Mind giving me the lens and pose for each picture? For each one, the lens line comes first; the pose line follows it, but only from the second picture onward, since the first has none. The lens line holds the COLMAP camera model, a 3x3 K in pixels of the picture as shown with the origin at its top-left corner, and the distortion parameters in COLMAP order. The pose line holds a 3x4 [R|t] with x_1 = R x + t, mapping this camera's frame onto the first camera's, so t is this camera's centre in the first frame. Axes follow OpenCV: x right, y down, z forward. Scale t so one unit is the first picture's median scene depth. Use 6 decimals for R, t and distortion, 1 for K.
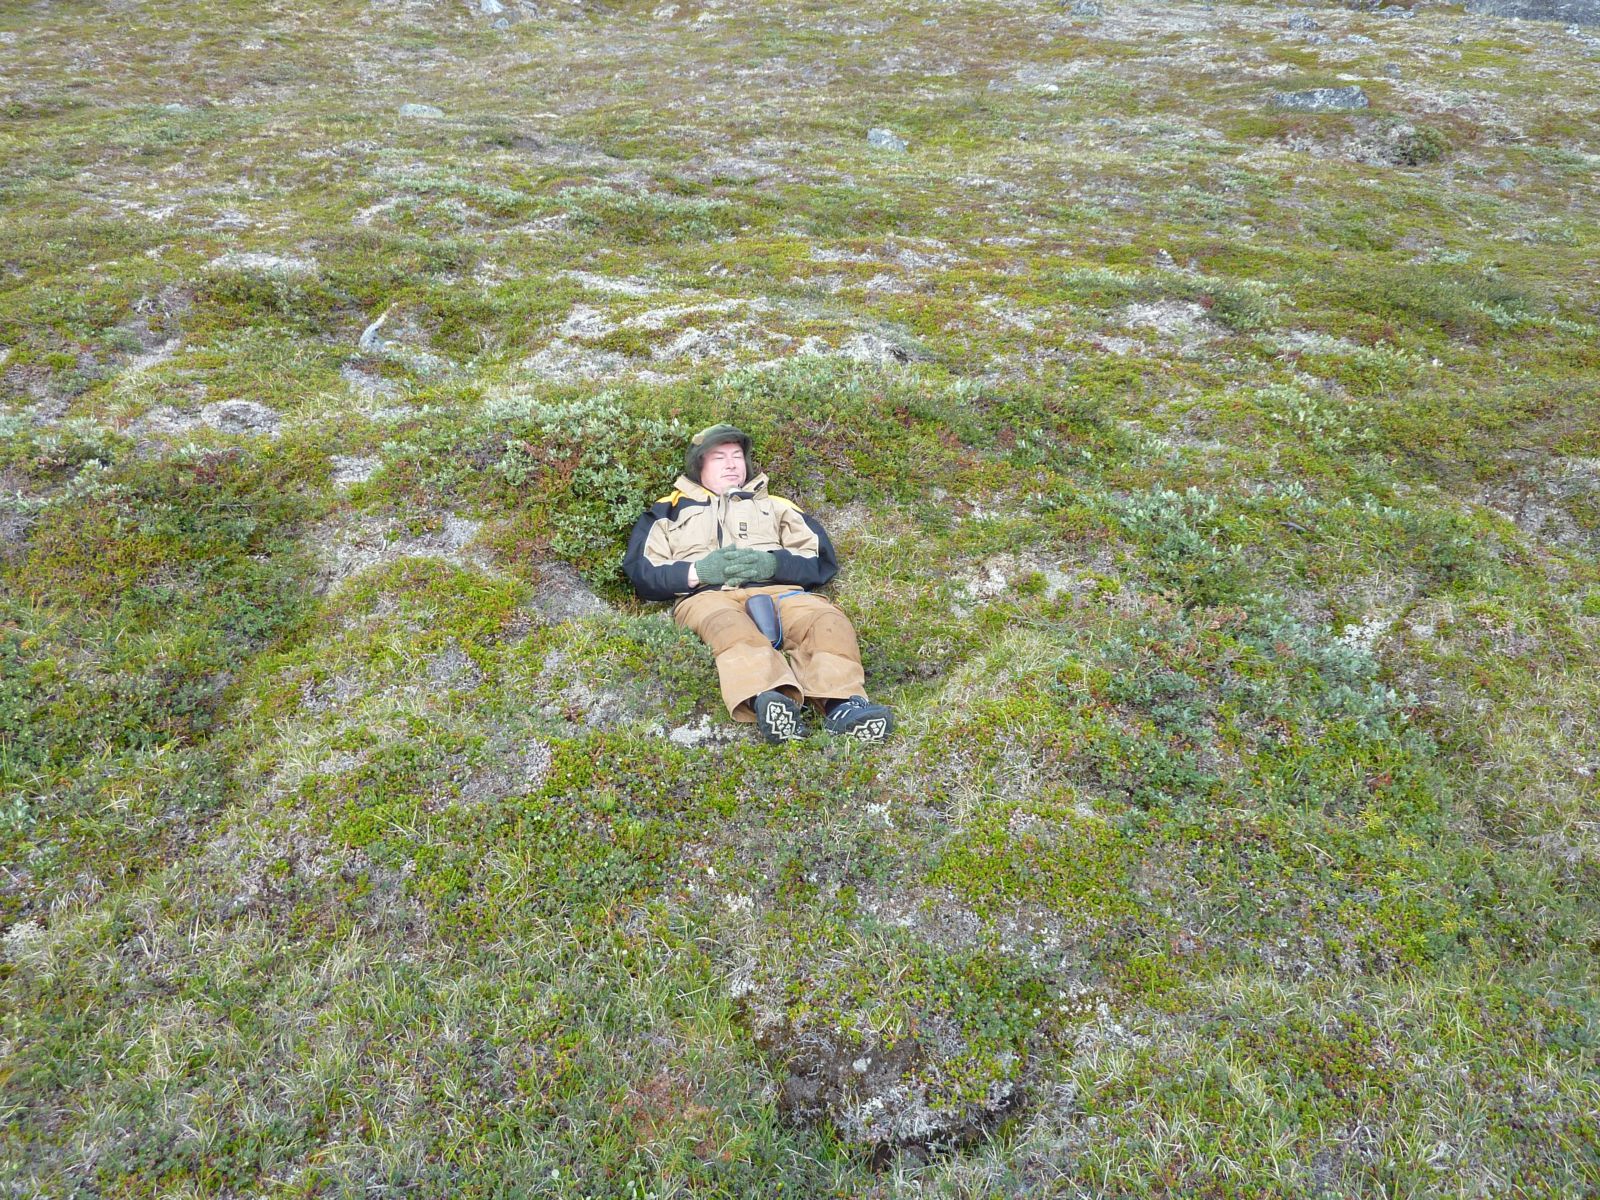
lens RADIAL K [[1272.6, 0, 800.0], [0, 1272.6, 600.0], [0, 0, 1]] dist [-0.033960, -0.010832]
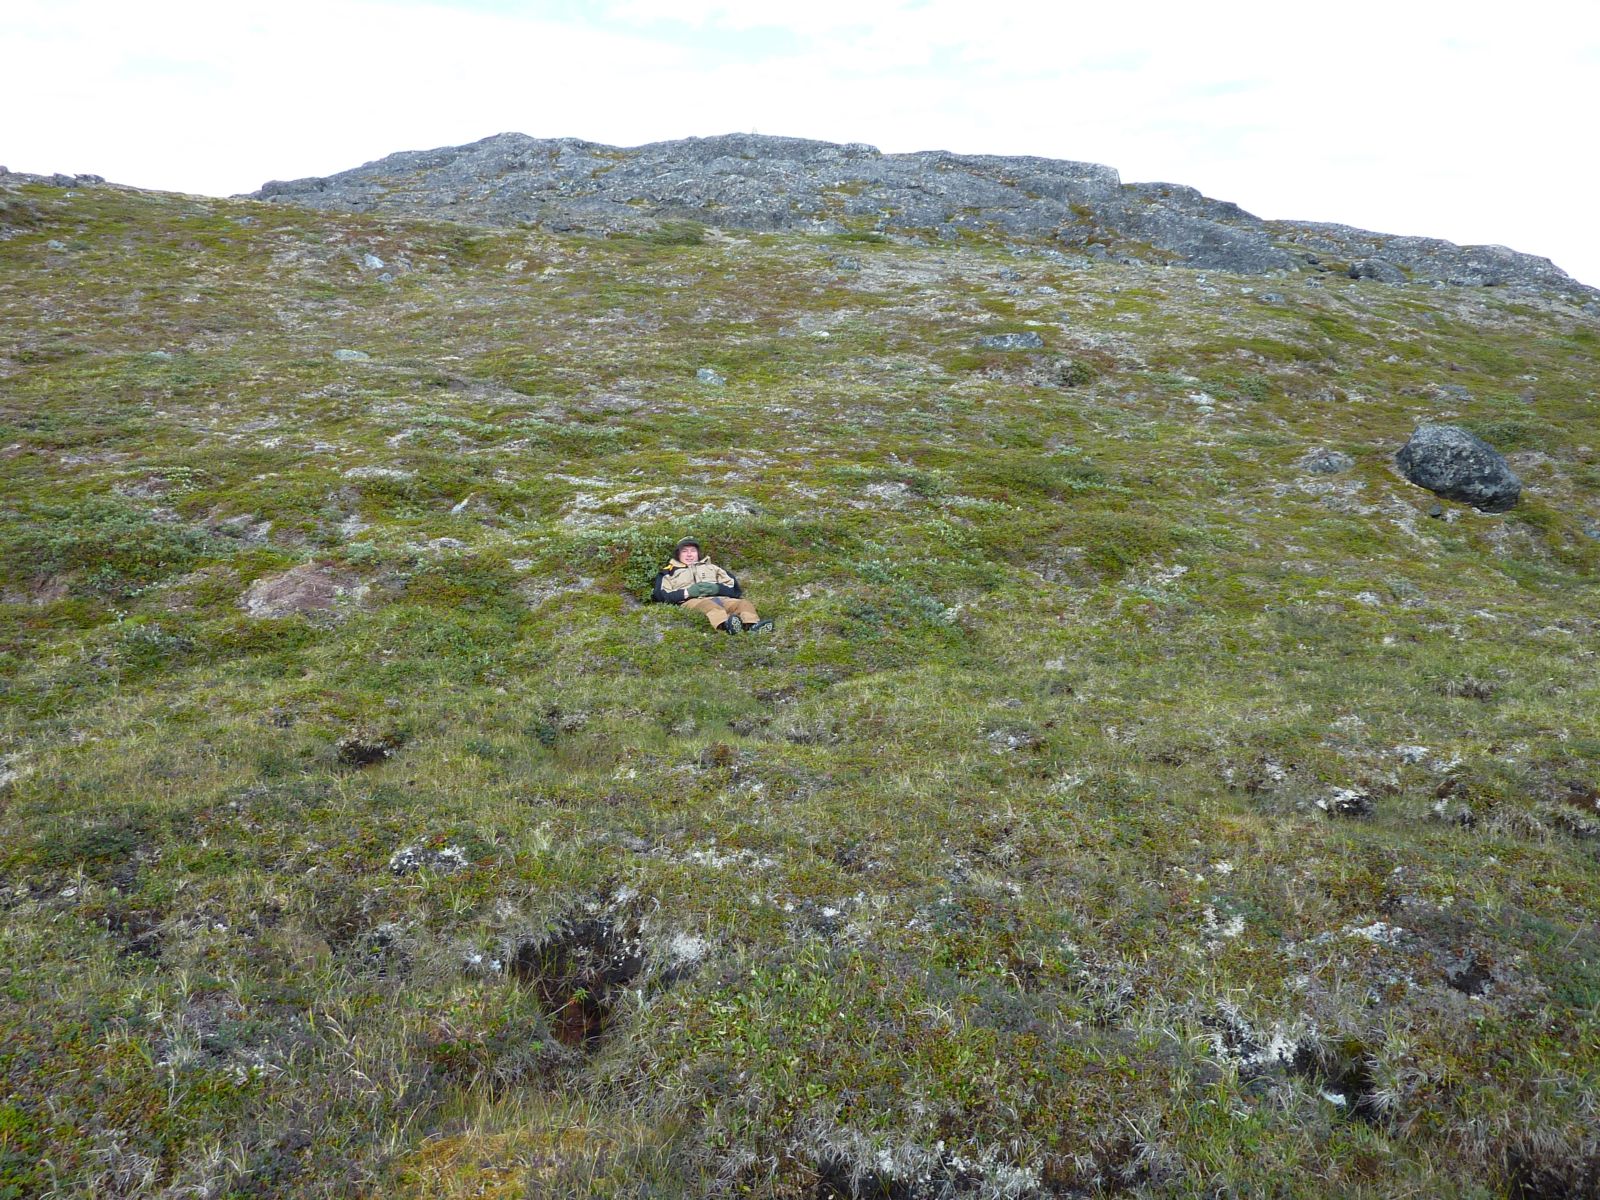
lens RADIAL K [[1272.6, 0, 800.0], [0, 1272.6, 600.0], [0, 0, 1]] dist [-0.033960, -0.010832]
pose [[0.987224, -0.038098, 0.154715, -0.088167], [0.060200, 0.988208, -0.140788, 0.126031], [-0.147527, 0.148303, 0.977876, -0.517966]]
